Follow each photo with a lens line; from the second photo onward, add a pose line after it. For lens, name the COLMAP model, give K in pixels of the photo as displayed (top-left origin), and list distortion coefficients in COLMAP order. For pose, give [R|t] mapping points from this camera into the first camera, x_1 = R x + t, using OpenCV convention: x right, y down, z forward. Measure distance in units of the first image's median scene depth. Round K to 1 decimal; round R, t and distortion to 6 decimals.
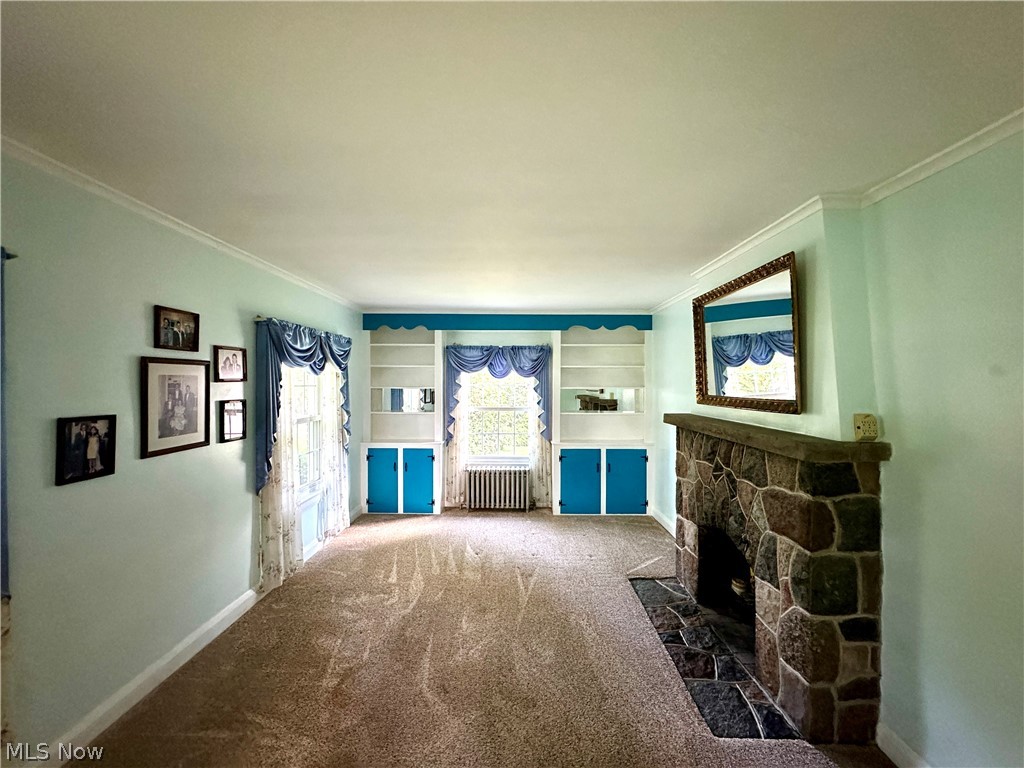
lens RADIAL K [[409.2, 0, 513.4], [0, 409.2, 384.9], [0, 0, 1]] dist [-0.003142, 0.000380]
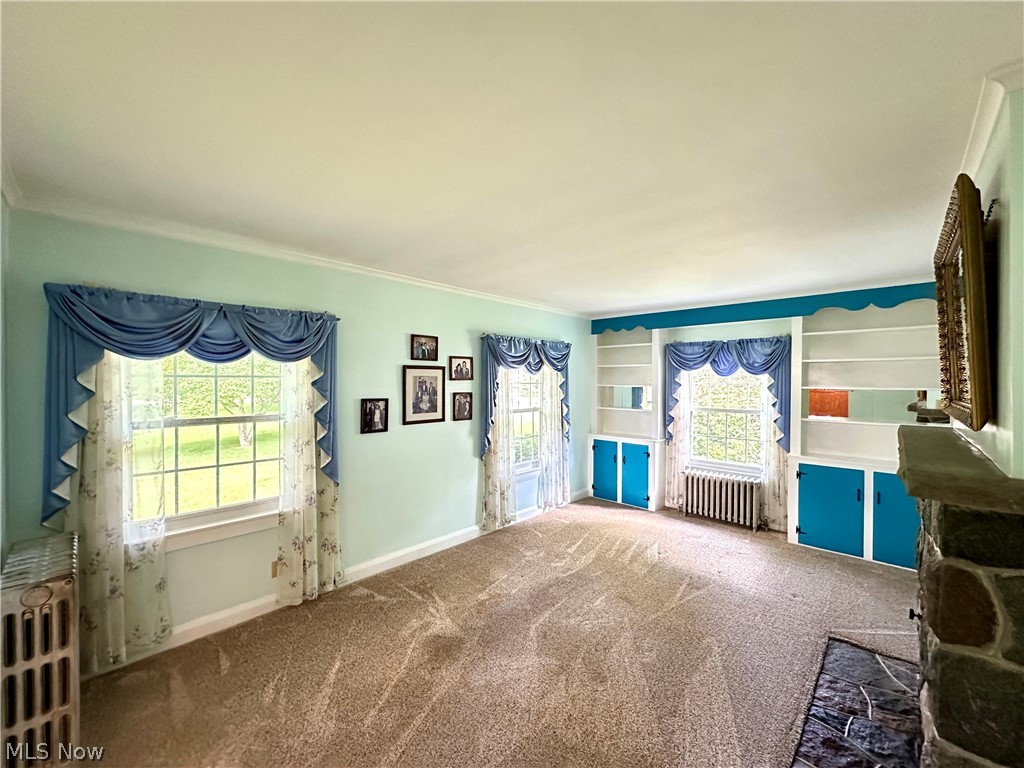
lens RADIAL K [[409.2, 0, 513.4], [0, 409.2, 384.9], [0, 0, 1]] dist [-0.003142, 0.000380]
pose [[0.731178, 0.006862, -0.682152, 0.309290], [-0.005004, 0.999976, 0.004695, 0.001241], [0.682168, -0.000020, 0.731195, 0.030404]]
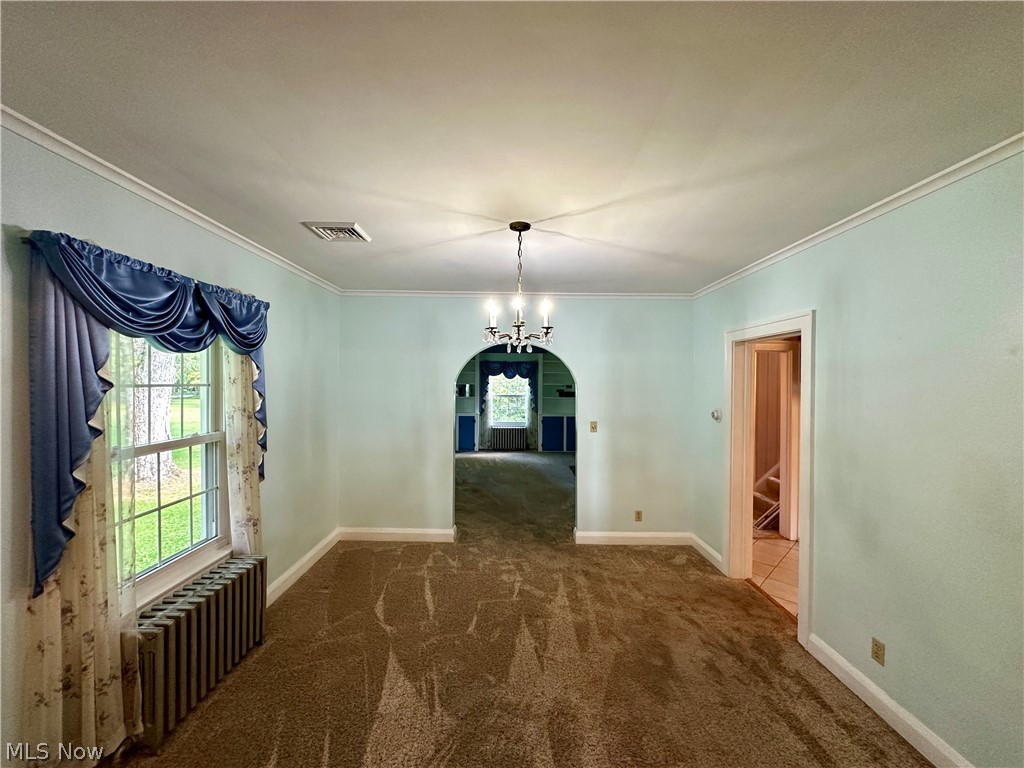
lens RADIAL K [[409.2, 0, 513.4], [0, 409.2, 384.9], [0, 0, 1]] dist [-0.003142, 0.000380]
pose [[0.999821, 0.003175, 0.018660, -0.066353], [-0.003248, 0.999987, 0.003848, 0.004740], [-0.018648, -0.003908, 0.999818, -1.084517]]
